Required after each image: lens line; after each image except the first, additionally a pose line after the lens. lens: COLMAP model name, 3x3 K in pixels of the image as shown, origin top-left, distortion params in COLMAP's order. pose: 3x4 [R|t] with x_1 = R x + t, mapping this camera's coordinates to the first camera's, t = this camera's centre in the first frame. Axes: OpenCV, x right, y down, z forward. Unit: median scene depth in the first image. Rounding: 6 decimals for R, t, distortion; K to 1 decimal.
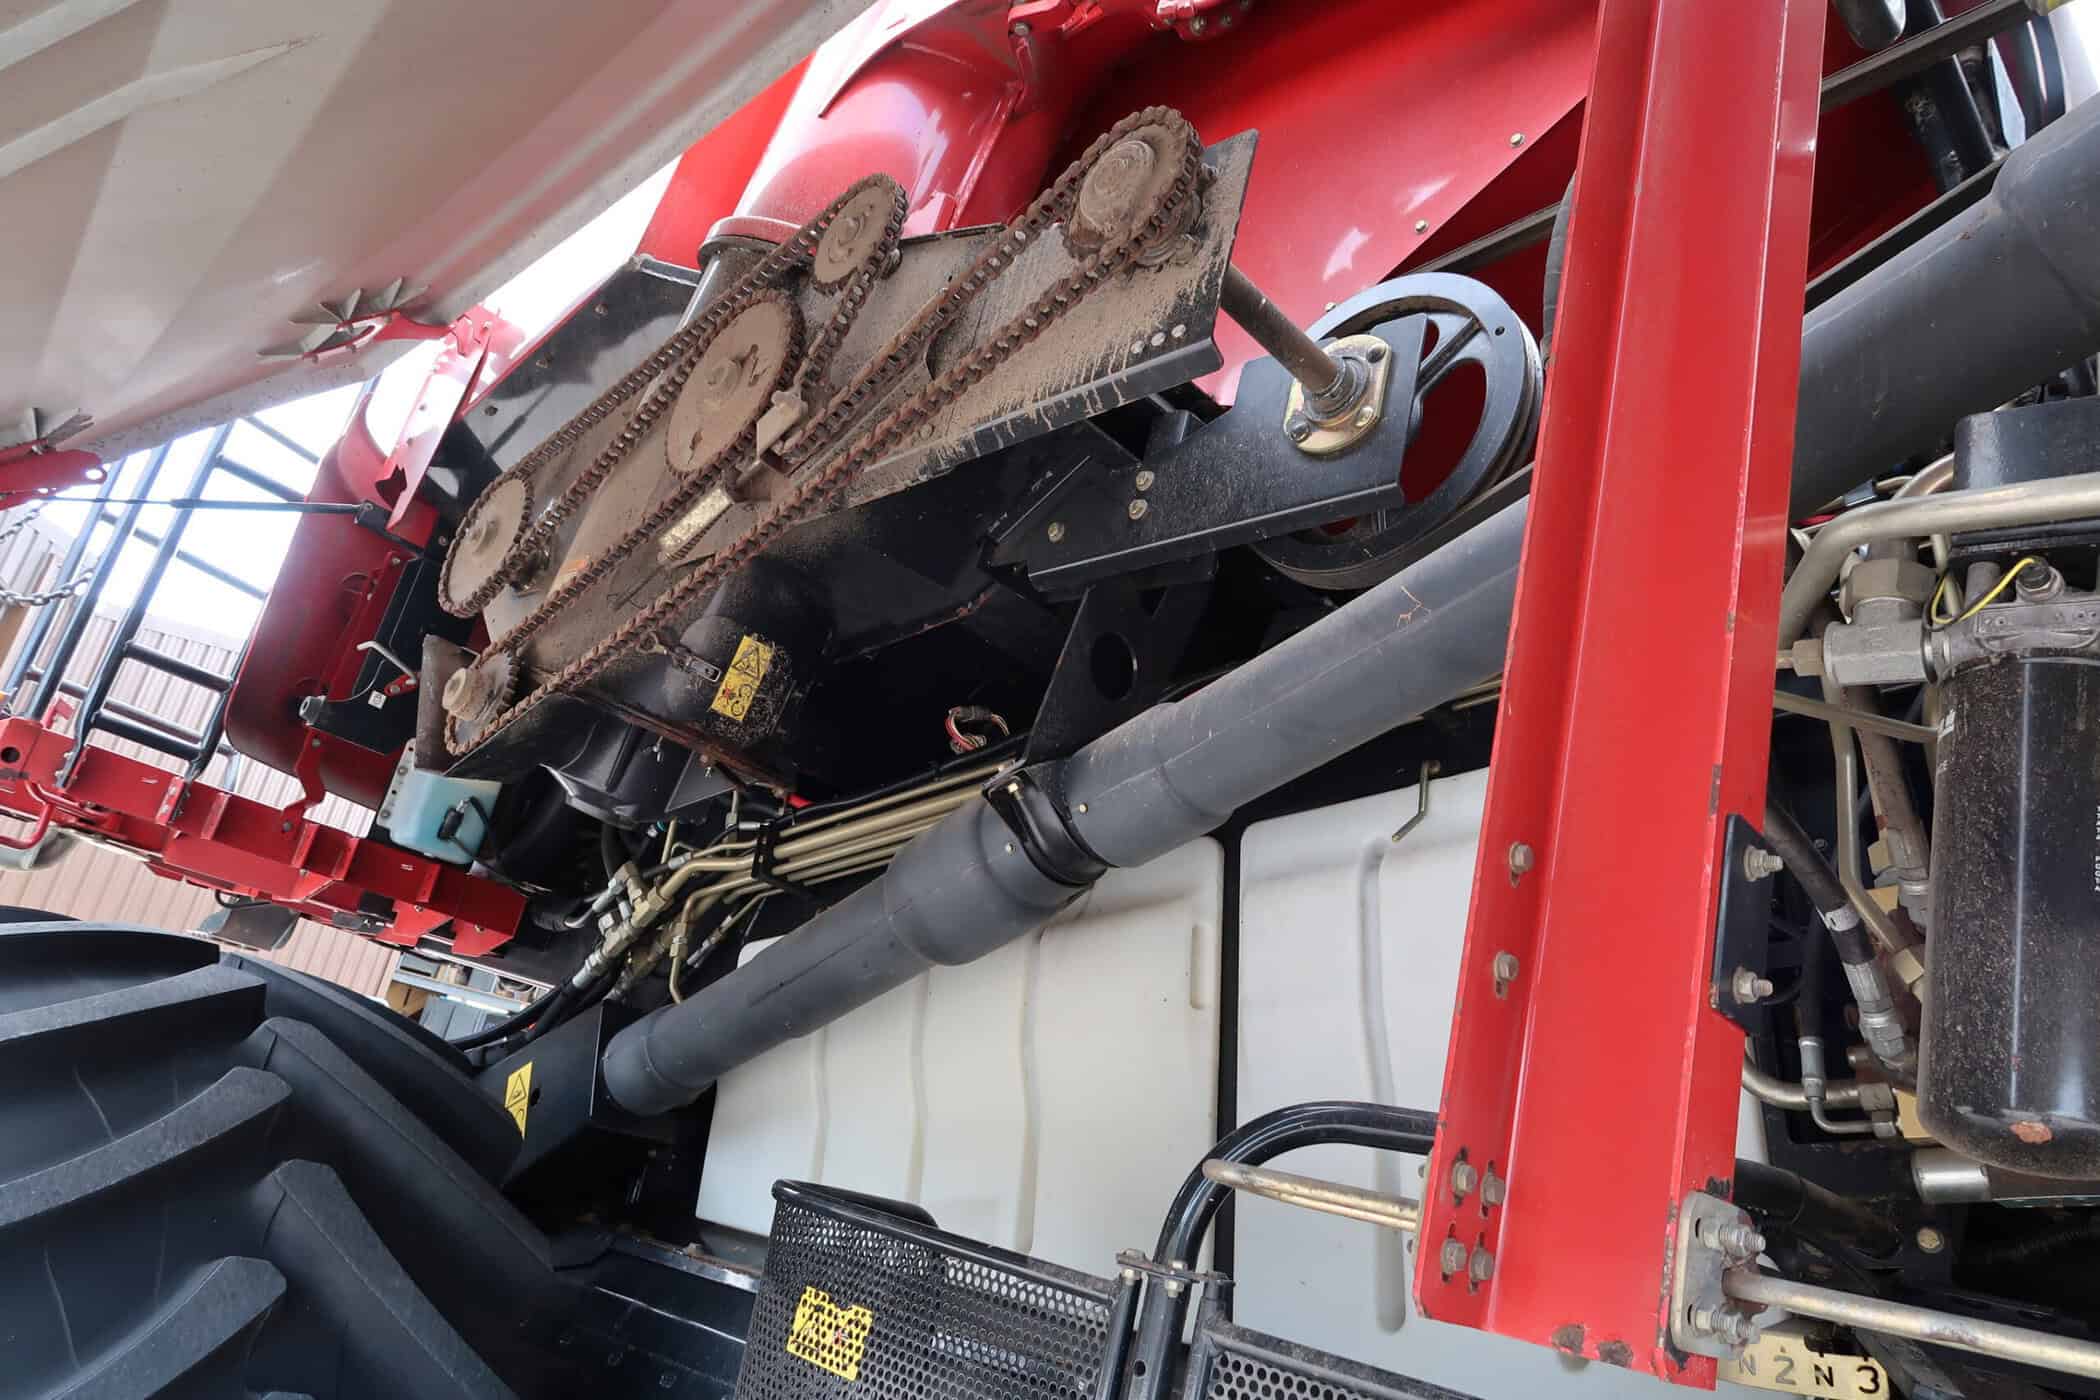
lens RADIAL K [[1432.0, 0, 1045.4], [0, 1432.0, 705.1], [0, 0, 1]] dist [-0.031904, 0.003424]
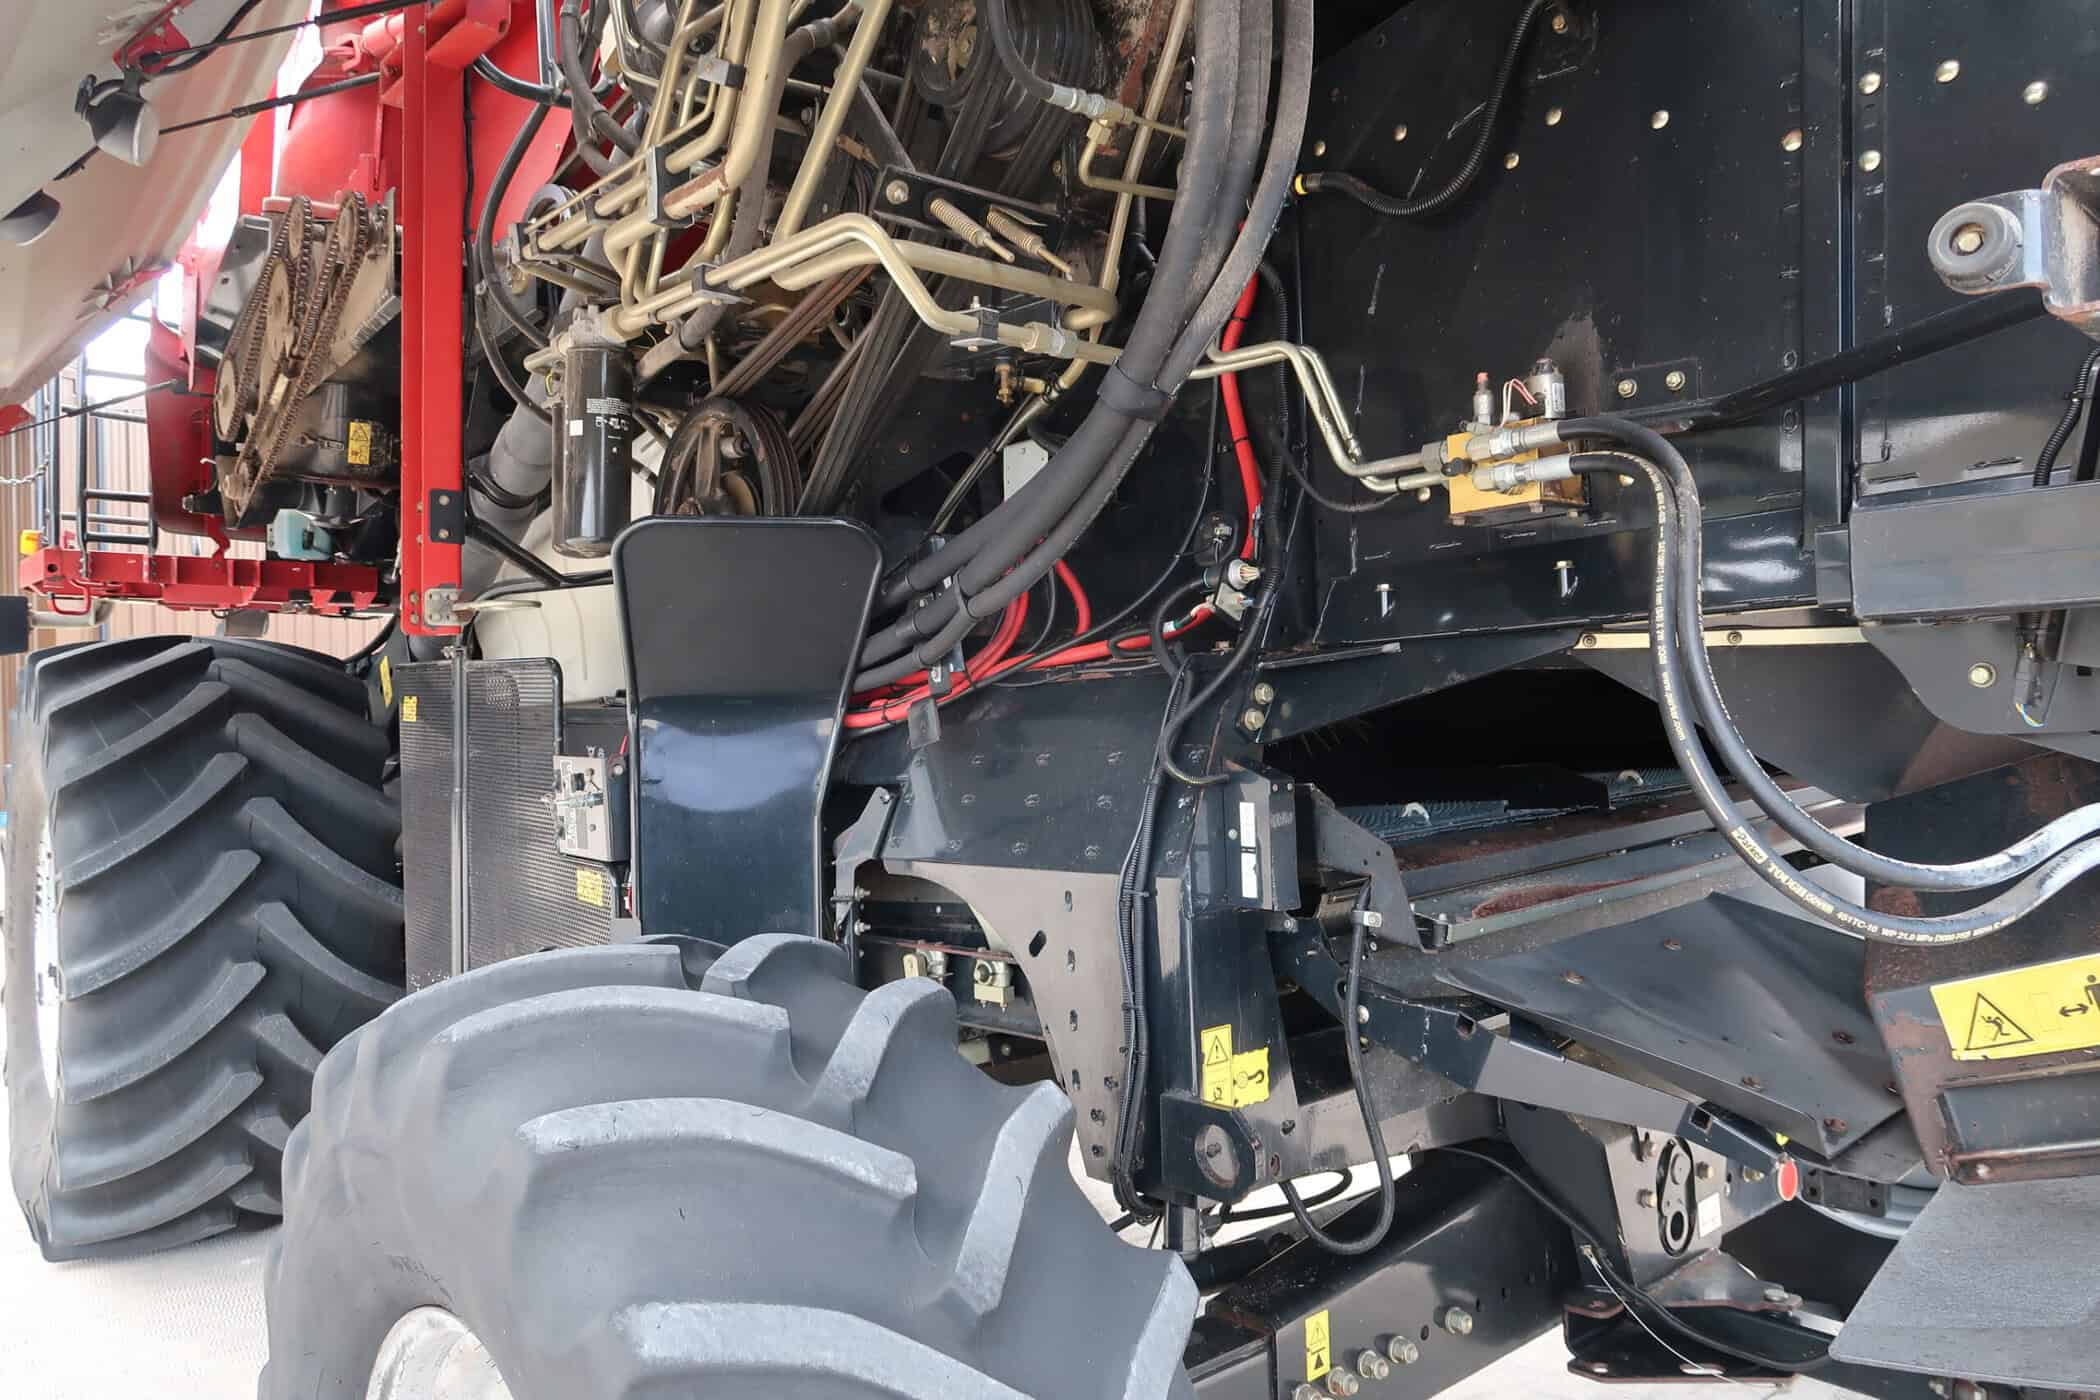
lens RADIAL K [[1432.0, 0, 1045.4], [0, 1432.0, 705.1], [0, 0, 1]] dist [-0.031904, 0.003424]
pose [[0.968174, -0.231207, -0.095820, 0.605145], [0.249689, 0.918522, 0.306550, -0.037995], [0.017136, -0.320719, 0.947019, -0.719127]]
